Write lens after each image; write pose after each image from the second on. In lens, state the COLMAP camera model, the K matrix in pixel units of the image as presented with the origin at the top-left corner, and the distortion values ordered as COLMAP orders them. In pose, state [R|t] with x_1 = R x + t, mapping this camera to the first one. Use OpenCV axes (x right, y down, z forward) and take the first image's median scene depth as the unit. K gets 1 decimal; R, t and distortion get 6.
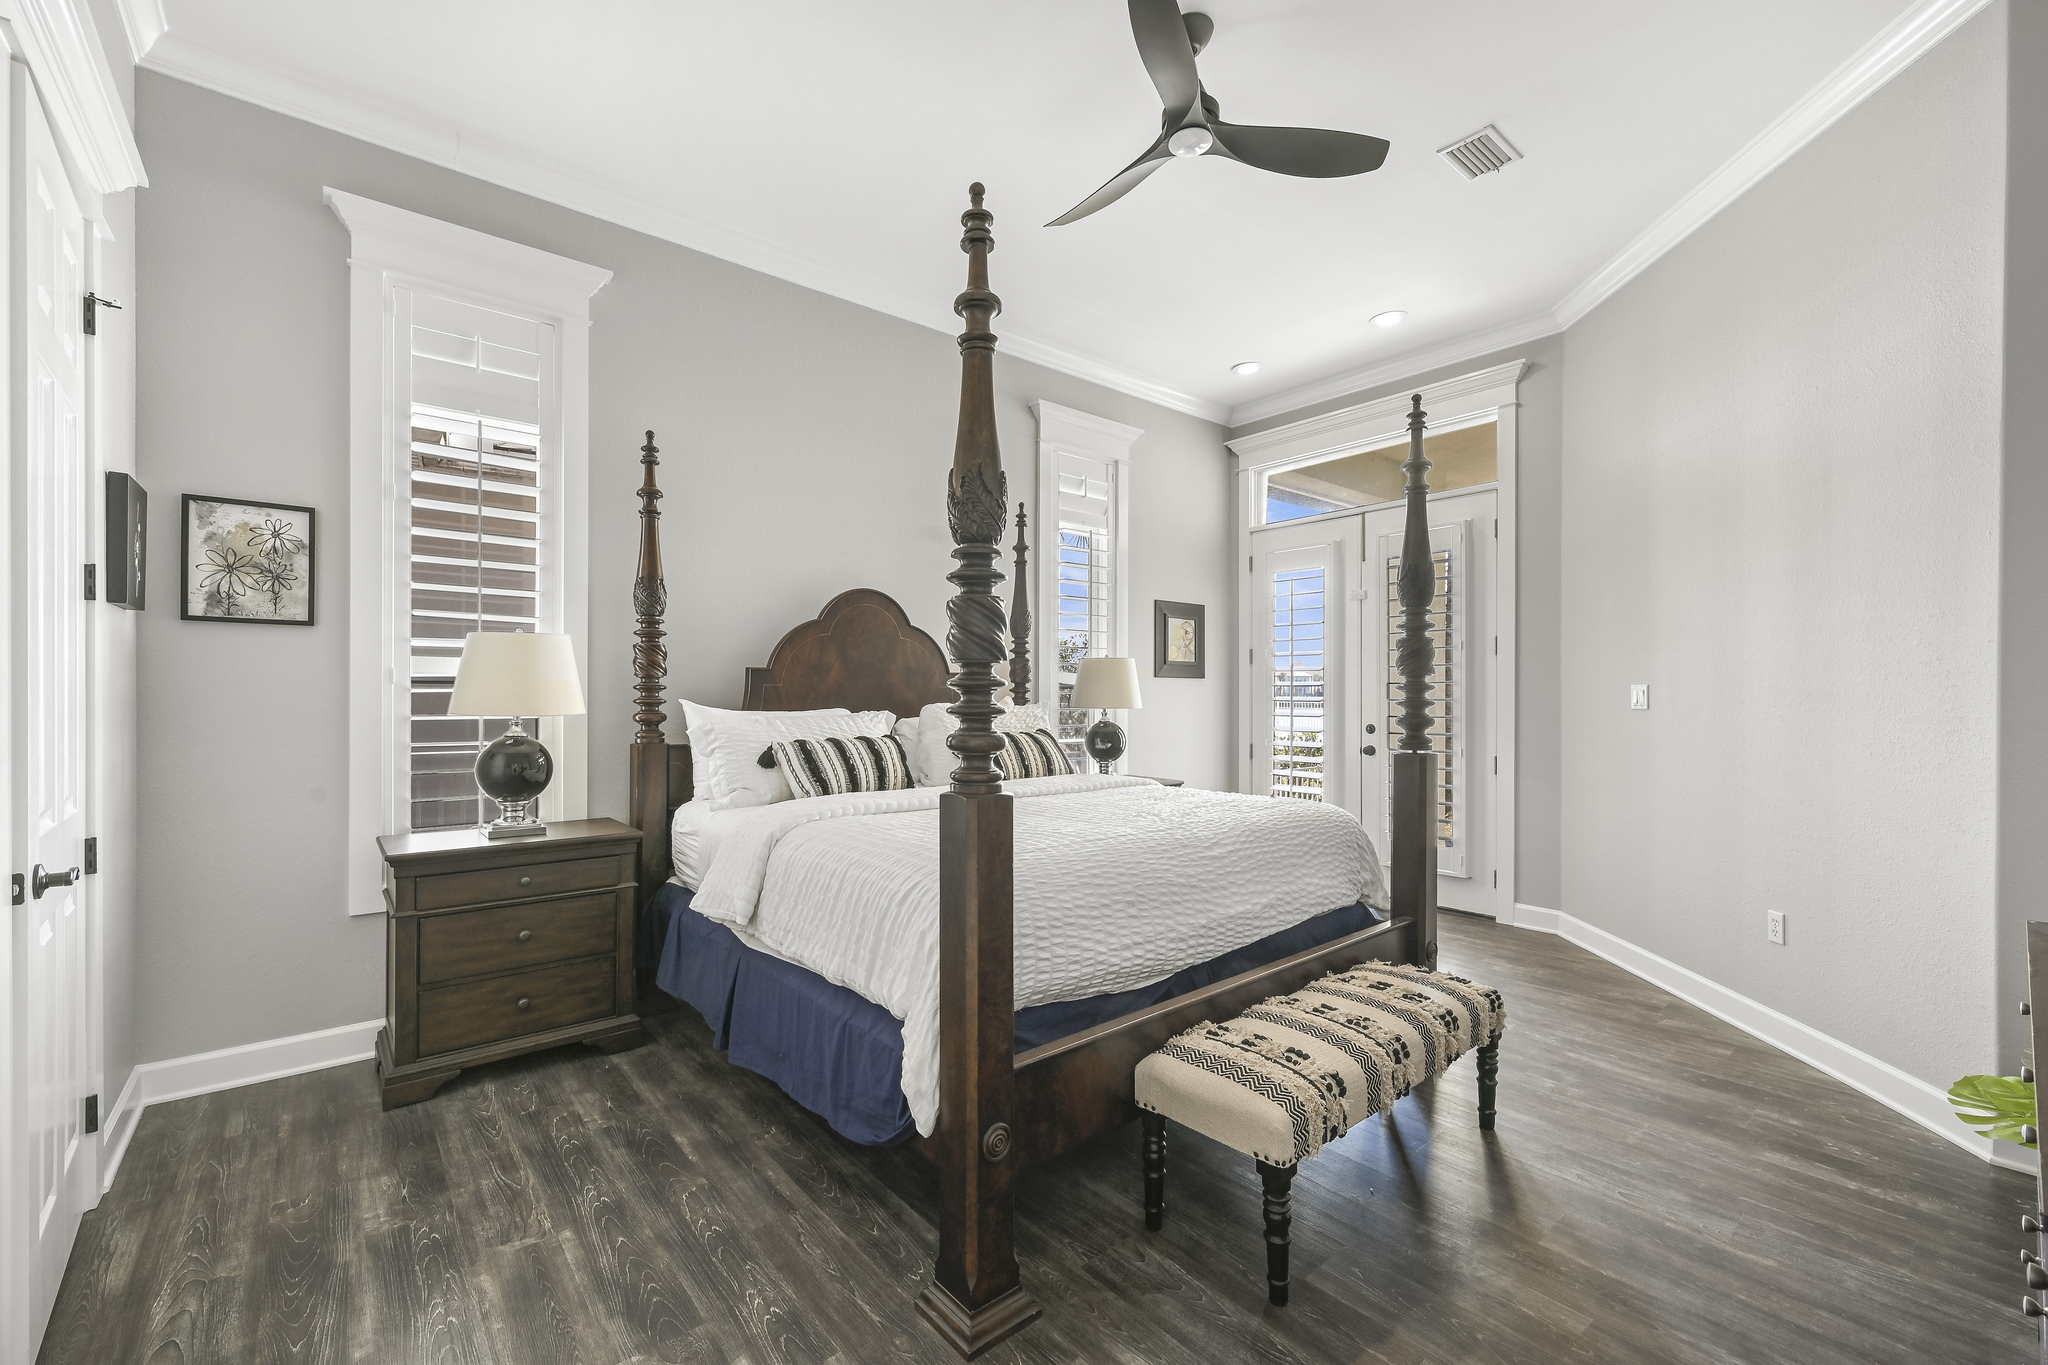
lens RADIAL K [[826.8, 0, 1023.4], [0, 826.8, 688.2], [0, 0, 1]] dist [-0.001566, 0.000076]
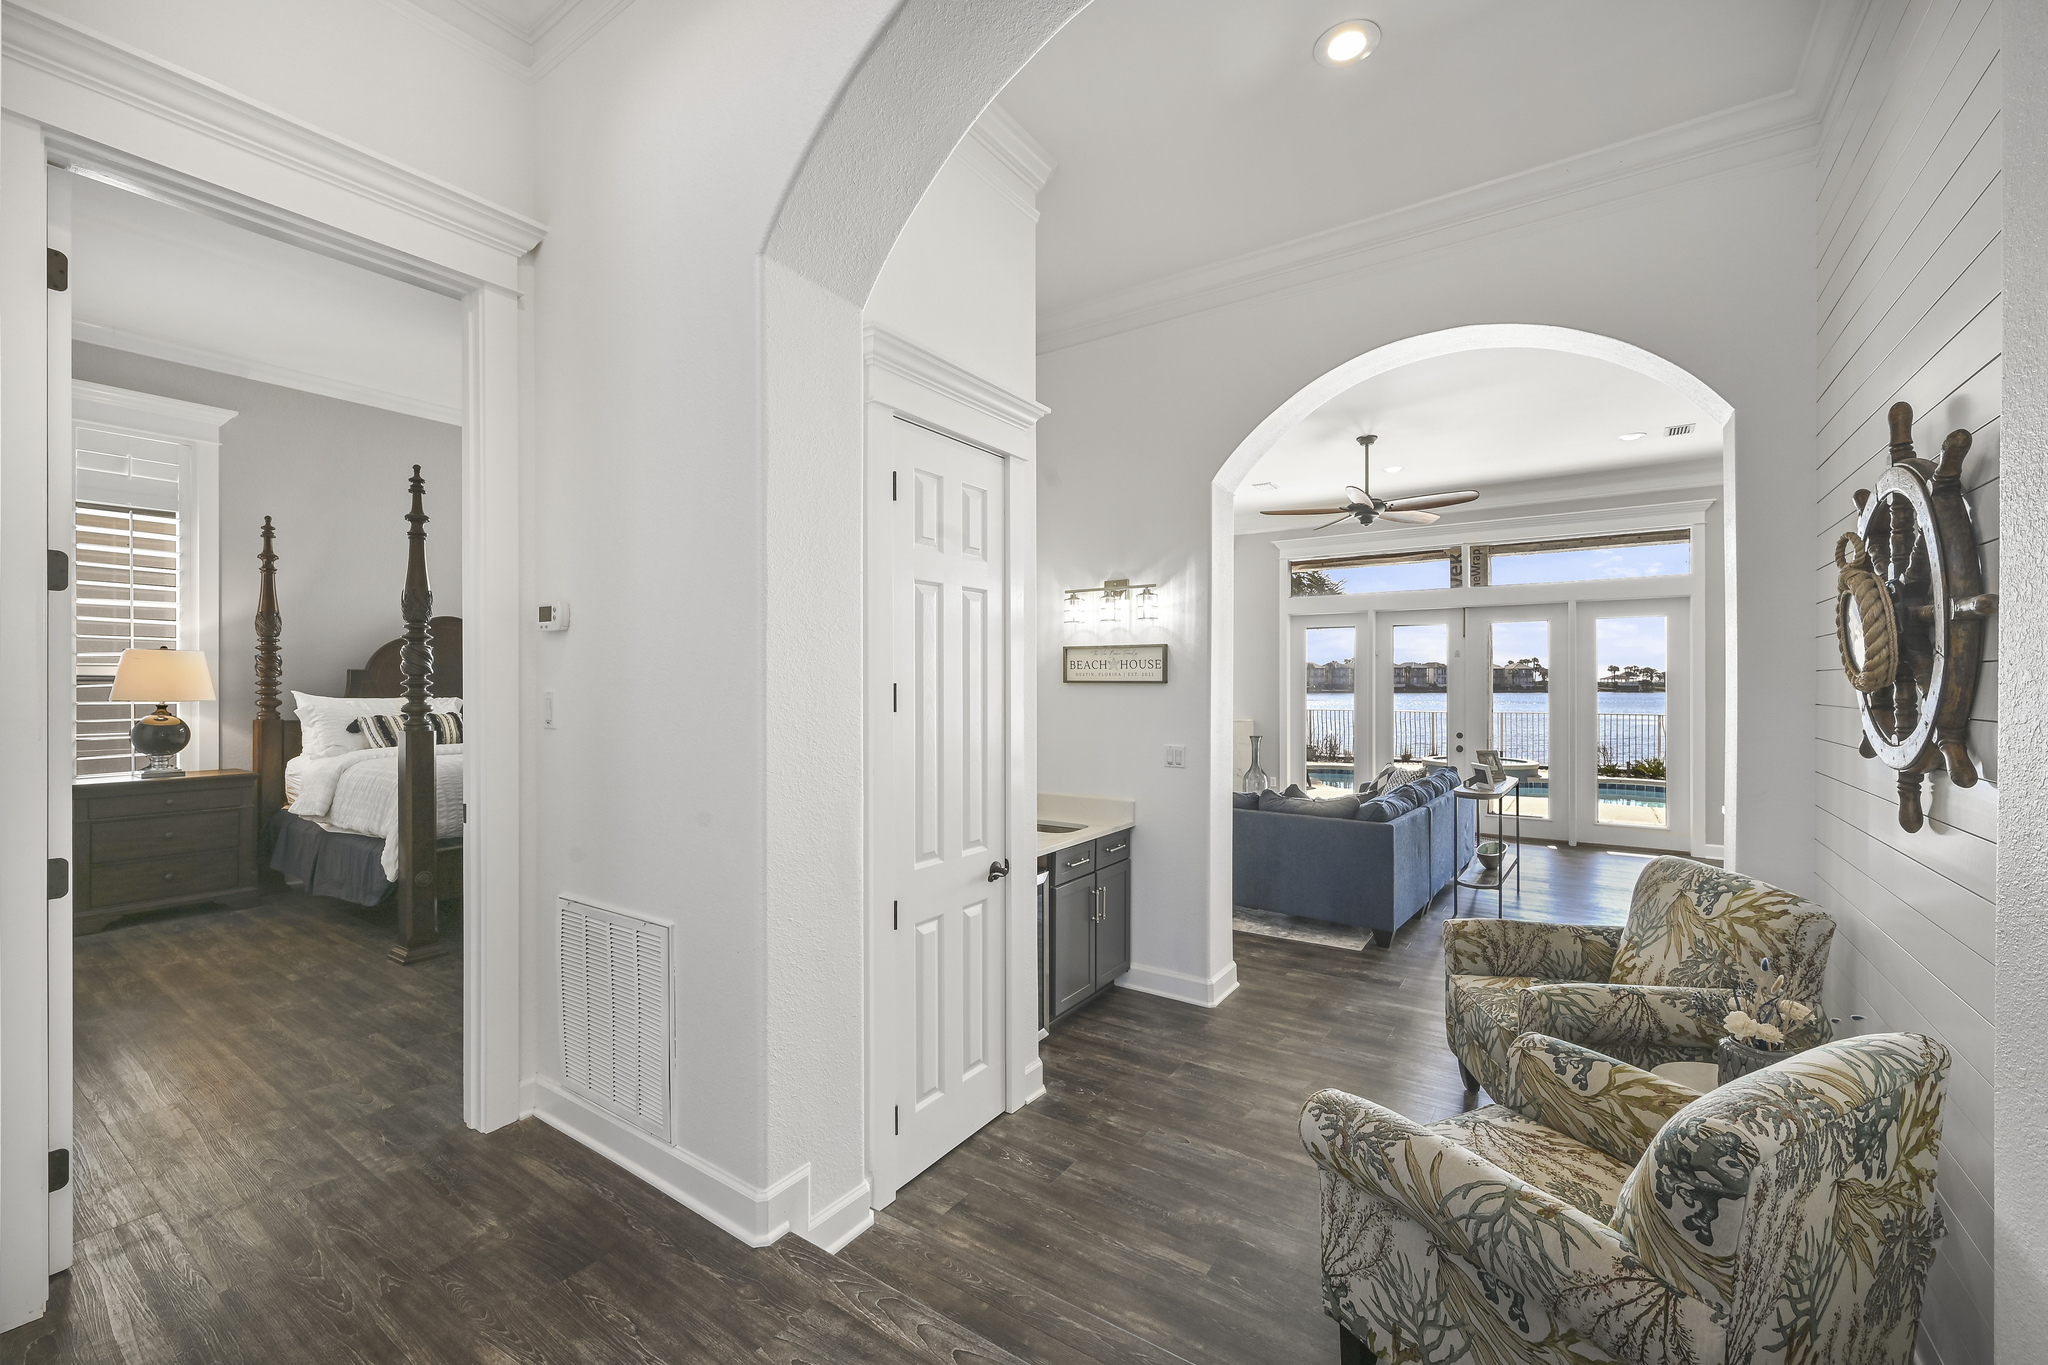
lens RADIAL K [[826.8, 0, 1029.8], [0, 826.8, 684.0], [0, 0, 1]] dist [-0.001566, 0.000076]
pose [[0.962882, 0.000790, 0.269921, 0.542888], [-0.002751, 0.999973, 0.006885, -0.014765], [-0.269908, -0.007371, 0.962858, -0.940041]]
